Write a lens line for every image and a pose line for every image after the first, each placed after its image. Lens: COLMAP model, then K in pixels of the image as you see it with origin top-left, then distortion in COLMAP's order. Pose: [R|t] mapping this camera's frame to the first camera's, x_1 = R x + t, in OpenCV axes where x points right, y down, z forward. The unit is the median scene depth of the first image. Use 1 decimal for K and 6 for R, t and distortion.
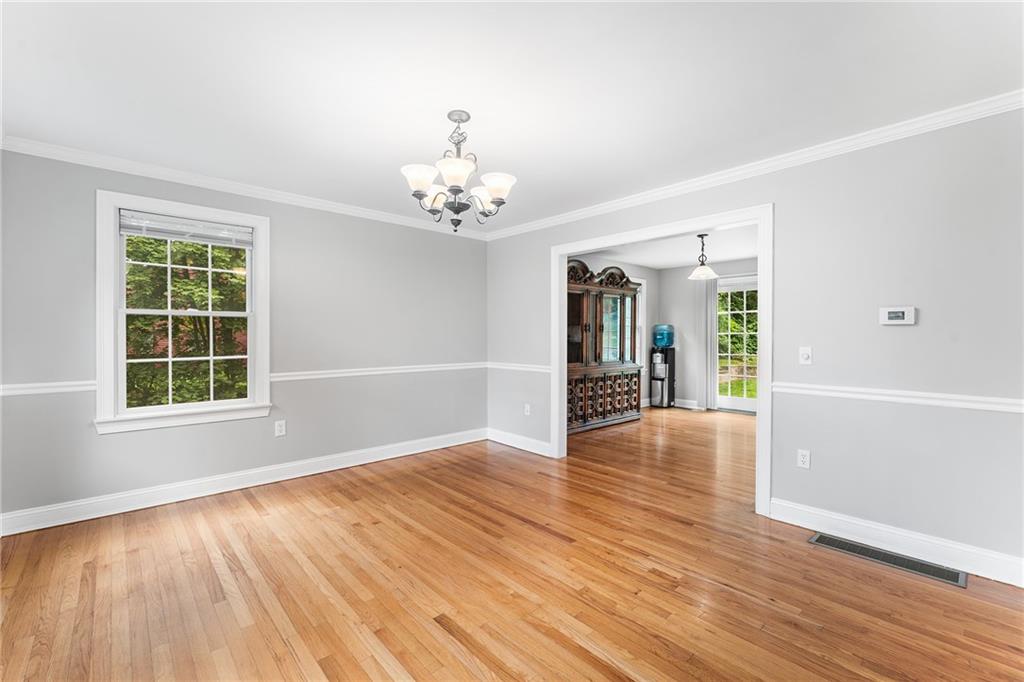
lens RADIAL K [[455.3, 0, 512.2], [0, 455.3, 337.8], [0, 0, 1]] dist [-0.008056, 0.001869]
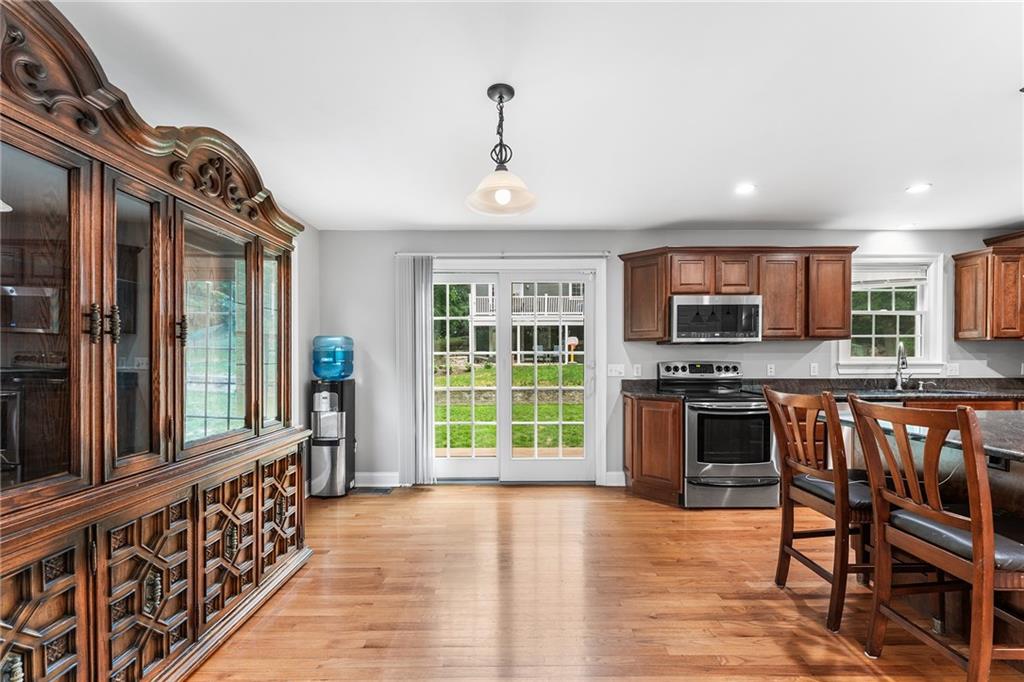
lens RADIAL K [[432.7, 0, 511.9], [0, 432.7, 363.5], [0, 0, 1]] dist [0.003166, -0.000908]
pose [[0.675100, -0.013922, 0.737595, 0.132061], [0.006390, 0.999895, 0.013025, -0.002633], [-0.737698, -0.004080, 0.675118, 0.639521]]
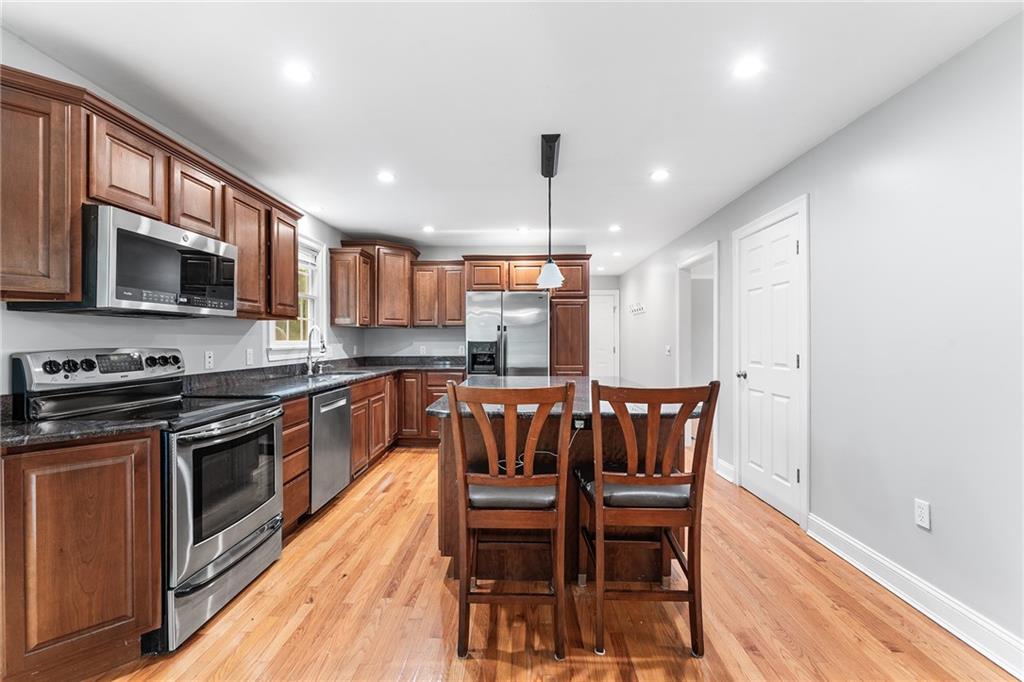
lens RADIAL K [[432.7, 0, 507.5], [0, 432.7, 339.5], [0, 0, 1]] dist [0.003166, -0.000908]
pose [[-0.713840, 0.001308, 0.700308, 0.336050], [0.004015, 0.999989, 0.002224, -0.002363], [-0.700297, 0.004399, -0.713838, 0.875391]]
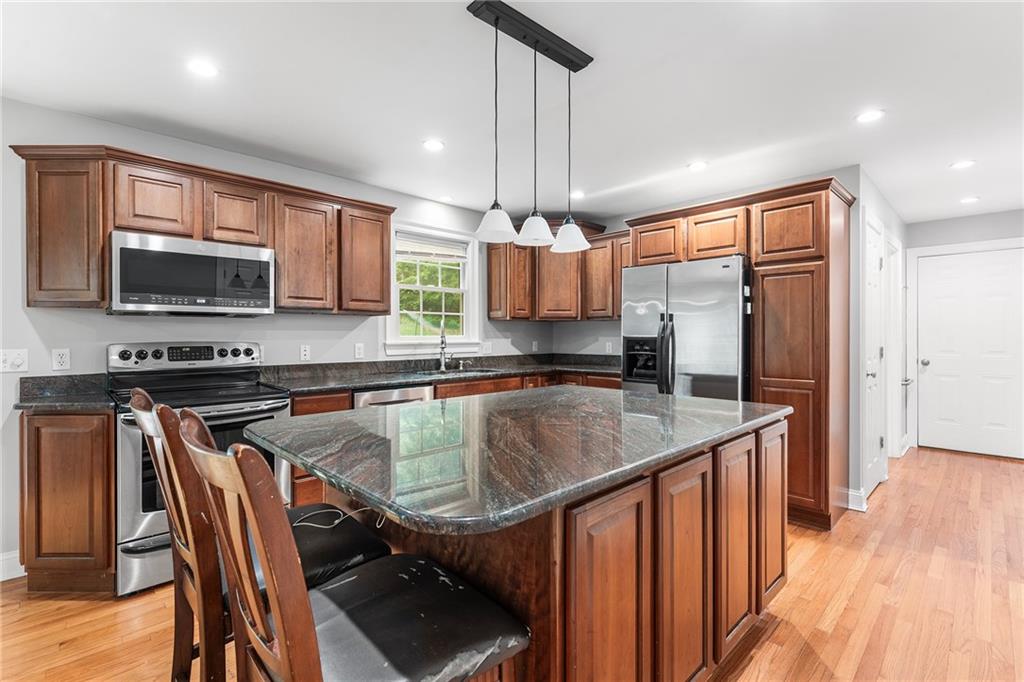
lens RADIAL K [[455.3, 0, 512.2], [0, 455.3, 334.3], [0, 0, 1]] dist [-0.008056, 0.001869]
pose [[-0.015773, 0.002261, 0.999873, 0.334377], [0.006742, 0.999975, -0.002155, -0.000520], [-0.999853, 0.006707, -0.015788, 0.568298]]
